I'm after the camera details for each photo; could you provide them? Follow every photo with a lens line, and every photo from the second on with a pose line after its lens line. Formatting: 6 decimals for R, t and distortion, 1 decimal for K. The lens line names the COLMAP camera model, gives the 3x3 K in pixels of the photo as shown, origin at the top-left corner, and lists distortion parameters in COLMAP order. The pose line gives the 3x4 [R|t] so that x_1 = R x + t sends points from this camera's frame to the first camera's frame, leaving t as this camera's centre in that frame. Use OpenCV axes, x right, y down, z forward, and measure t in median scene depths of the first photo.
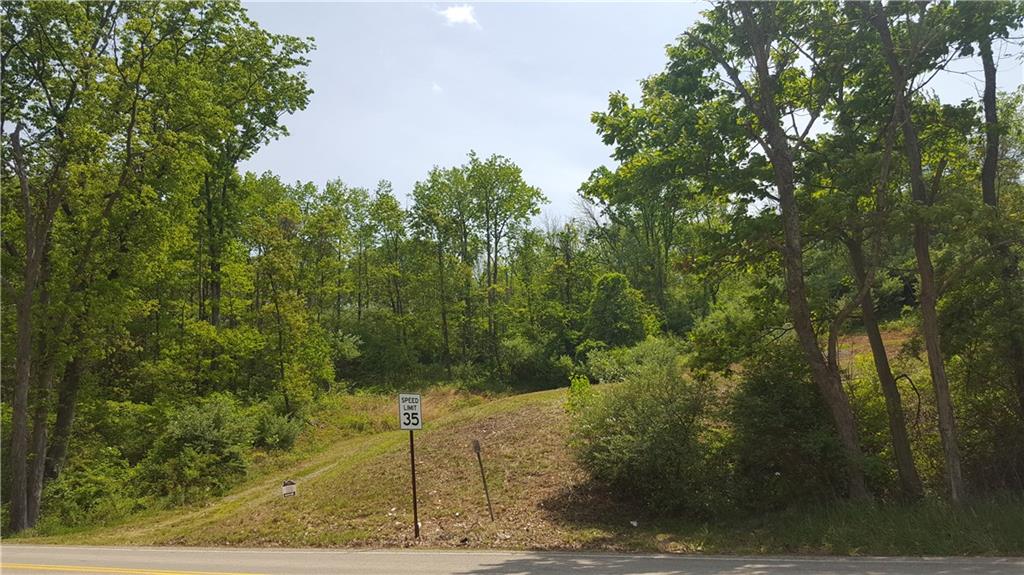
lens RADIAL K [[791.9, 0, 516.5], [0, 791.9, 287.4], [0, 0, 1]] dist [0.075654, -0.070770]
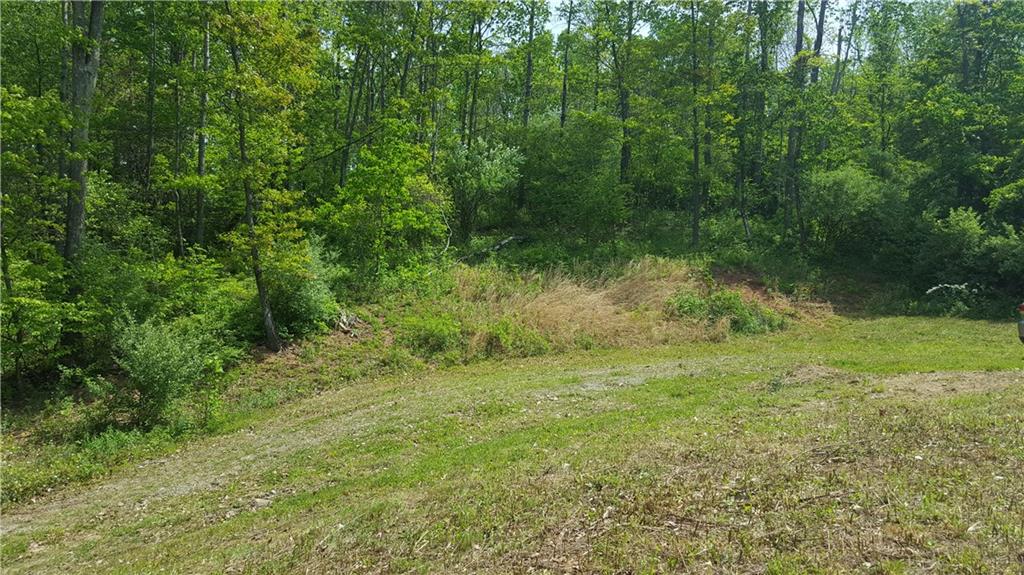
lens RADIAL K [[791.9, 0, 516.5], [0, 791.9, 287.4], [0, 0, 1]] dist [0.075654, -0.070770]
pose [[0.918942, 0.088016, -0.384445, 0.010521], [-0.012875, 0.980955, 0.193807, 0.045000], [0.394182, -0.173148, 0.902574, 0.488432]]
